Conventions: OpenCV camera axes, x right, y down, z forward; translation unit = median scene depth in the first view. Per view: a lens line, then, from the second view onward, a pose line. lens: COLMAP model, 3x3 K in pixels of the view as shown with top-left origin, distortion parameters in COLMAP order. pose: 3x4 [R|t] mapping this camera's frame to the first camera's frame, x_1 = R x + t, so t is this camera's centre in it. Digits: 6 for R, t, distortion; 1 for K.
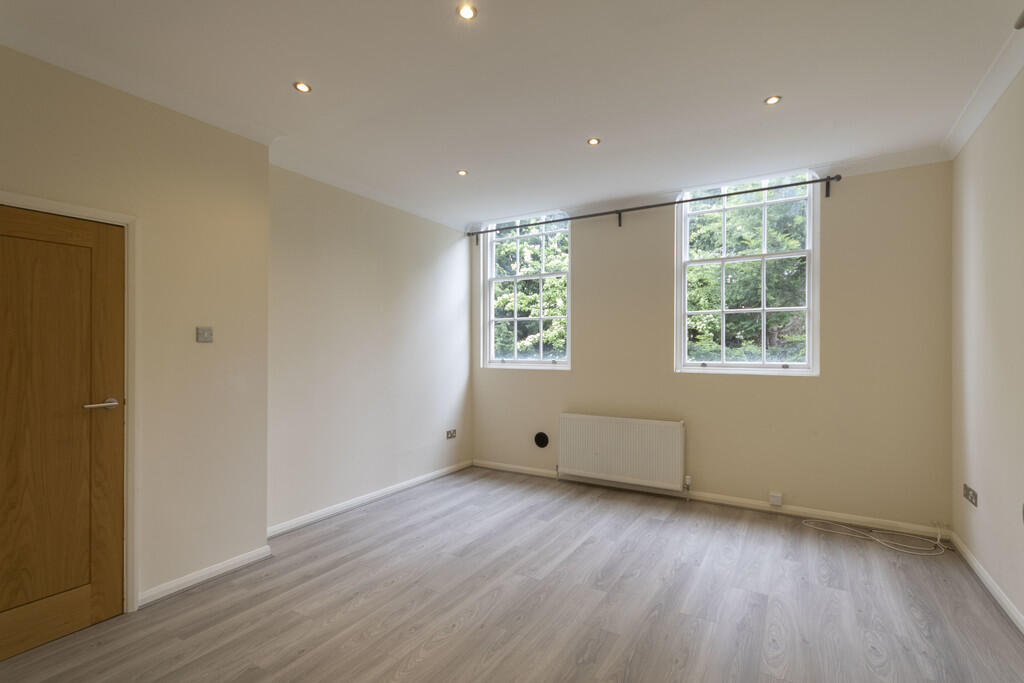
lens RADIAL K [[473.5, 0, 525.6], [0, 473.5, 345.7], [0, 0, 1]] dist [0.000730, 0.000214]
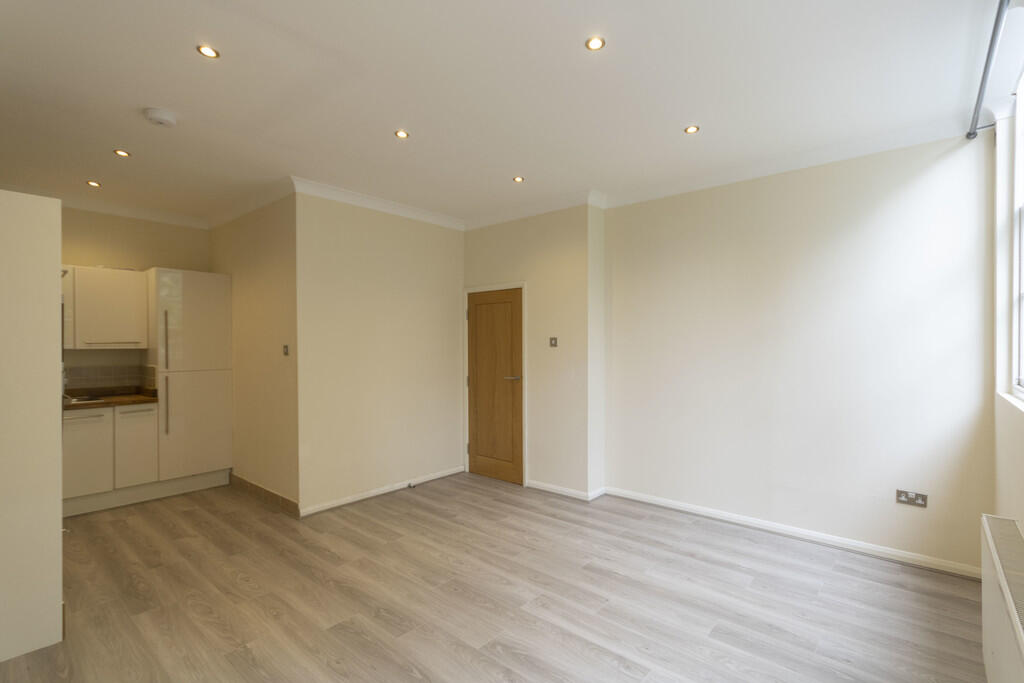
lens RADIAL K [[473.5, 0, 525.6], [0, 473.5, 345.7], [0, 0, 1]] dist [0.000730, 0.000214]
pose [[-0.167967, 0.006706, -0.985770, 0.883584], [0.009328, 0.999943, 0.005213, -0.018270], [0.985748, -0.008319, -0.168020, 1.106553]]
